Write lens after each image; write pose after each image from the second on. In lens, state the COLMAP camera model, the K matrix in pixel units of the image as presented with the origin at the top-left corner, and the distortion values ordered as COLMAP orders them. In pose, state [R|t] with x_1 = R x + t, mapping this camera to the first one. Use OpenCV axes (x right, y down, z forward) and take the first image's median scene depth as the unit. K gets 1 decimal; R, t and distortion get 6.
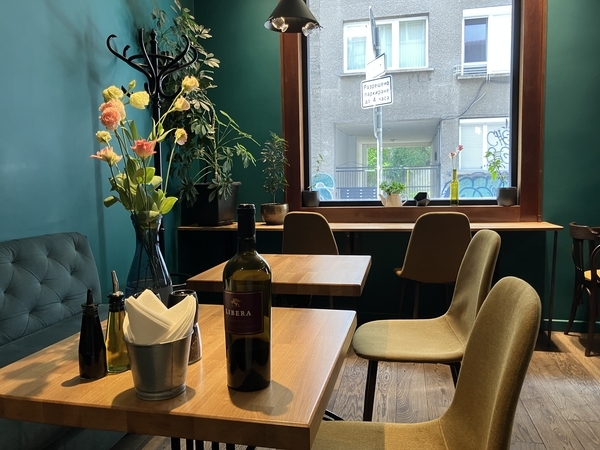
lens RADIAL K [[486.6, 0, 299.9], [0, 486.6, 222.7], [0, 0, 1]] dist [0.018226, -0.026649]
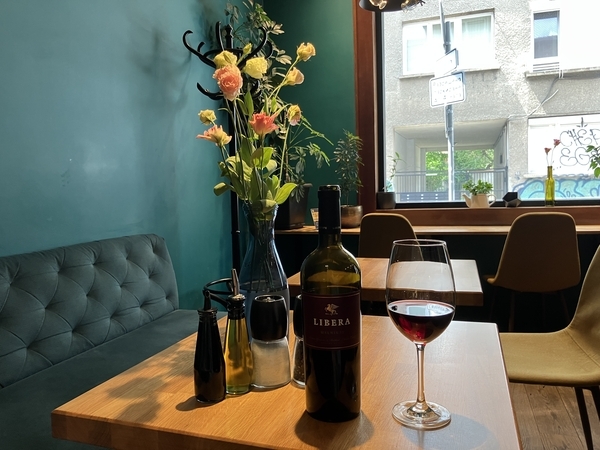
lens RADIAL K [[486.6, 0, 295.8], [0, 486.6, 223.9], [0, 0, 1]] dist [0.018226, -0.026649]
pose [[0.993580, -0.002858, -0.113092, -0.052477], [0.001345, 0.999909, -0.013454, 0.009474], [0.113120, 0.013216, 0.993493, 0.055605]]
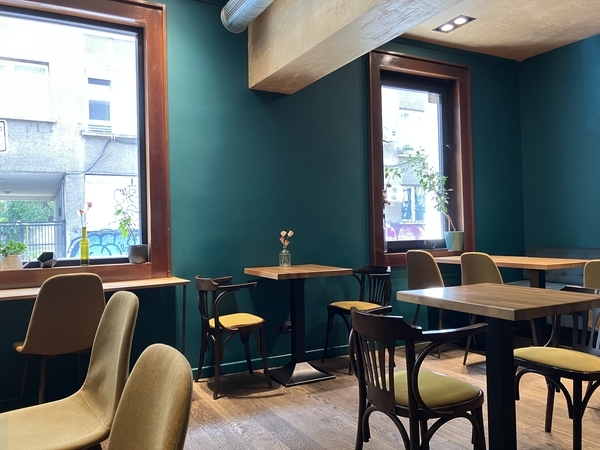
lens RADIAL K [[486.6, 0, 292.0], [0, 486.6, 219.5], [0, 0, 1]] dist [0.018226, -0.026649]
pose [[0.754974, 0.012759, 0.655630, 0.001290], [0.066668, 0.993137, -0.096097, -0.006603], [-0.652357, 0.116260, 0.748942, 0.028036]]
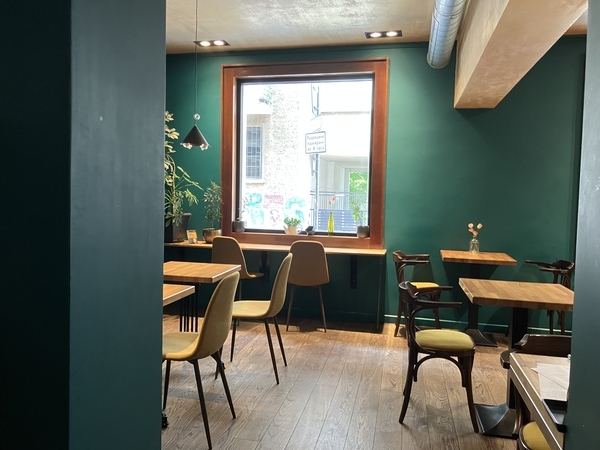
lens RADIAL K [[486.6, 0, 288.8], [0, 486.6, 222.2], [0, 0, 1]] dist [0.018226, -0.026649]
pose [[0.998679, 0.042560, -0.028799, 0.252287], [-0.043421, 0.998607, -0.029988, -0.029928], [0.027482, 0.031199, 0.999135, -0.538189]]
